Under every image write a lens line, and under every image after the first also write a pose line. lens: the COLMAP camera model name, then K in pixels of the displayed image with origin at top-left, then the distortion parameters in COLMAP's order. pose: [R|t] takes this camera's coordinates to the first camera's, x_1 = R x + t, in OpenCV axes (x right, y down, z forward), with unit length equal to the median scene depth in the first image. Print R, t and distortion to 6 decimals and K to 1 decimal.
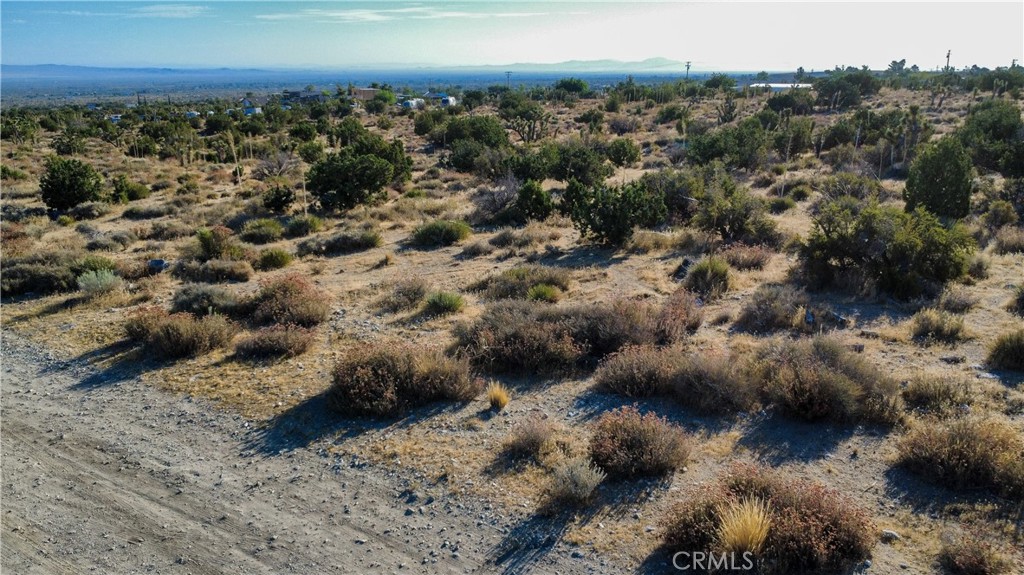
lens RADIAL K [[781.6, 0, 512.0], [0, 781.6, 287.5], [0, 0, 1]] dist [0.009214, -0.010141]
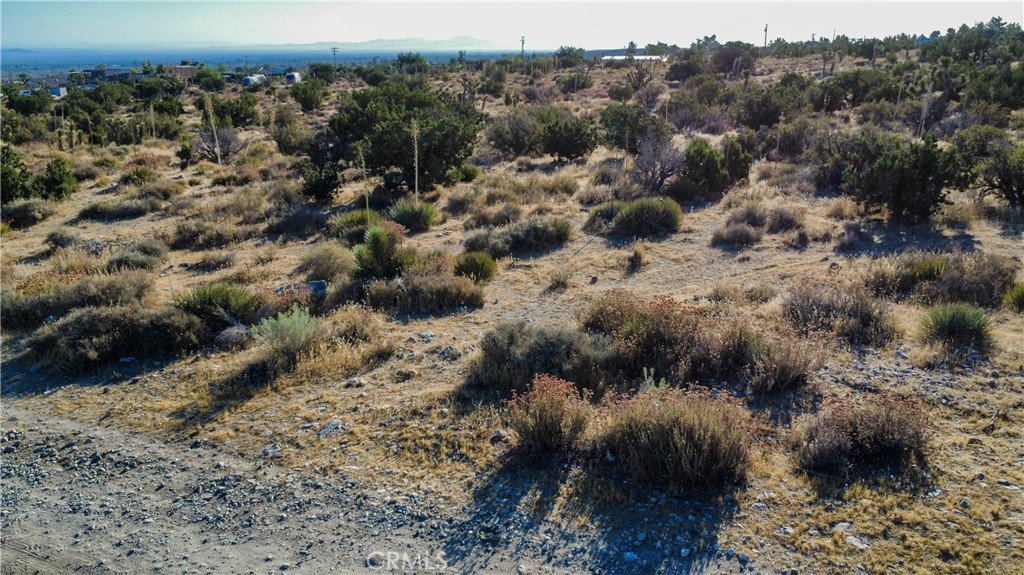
lens RADIAL K [[781.6, 0, 512.0], [0, 781.6, 287.5], [0, 0, 1]] dist [0.009214, -0.010141]
pose [[0.971916, -0.072200, 0.223978, -0.313960], [0.066665, 0.997256, 0.032188, -0.028820], [-0.225688, -0.016352, 0.974062, 0.263161]]
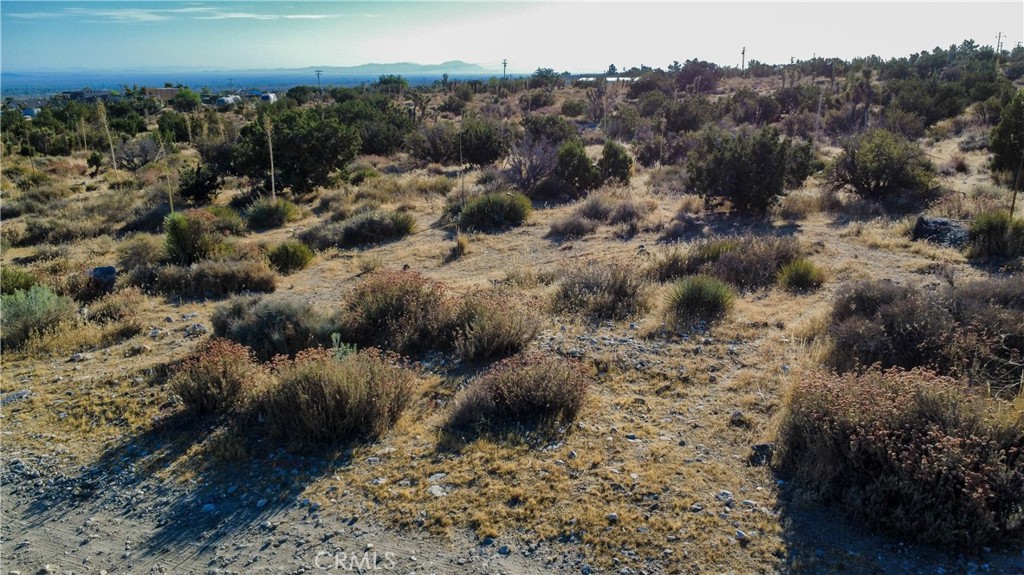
lens RADIAL K [[781.6, 0, 512.0], [0, 781.6, 287.5], [0, 0, 1]] dist [0.009214, -0.010141]
pose [[0.969276, -0.068700, 0.236186, -0.207819], [0.069712, 0.997559, 0.004074, -0.000198], [-0.235889, 0.012516, 0.971699, 0.242077]]
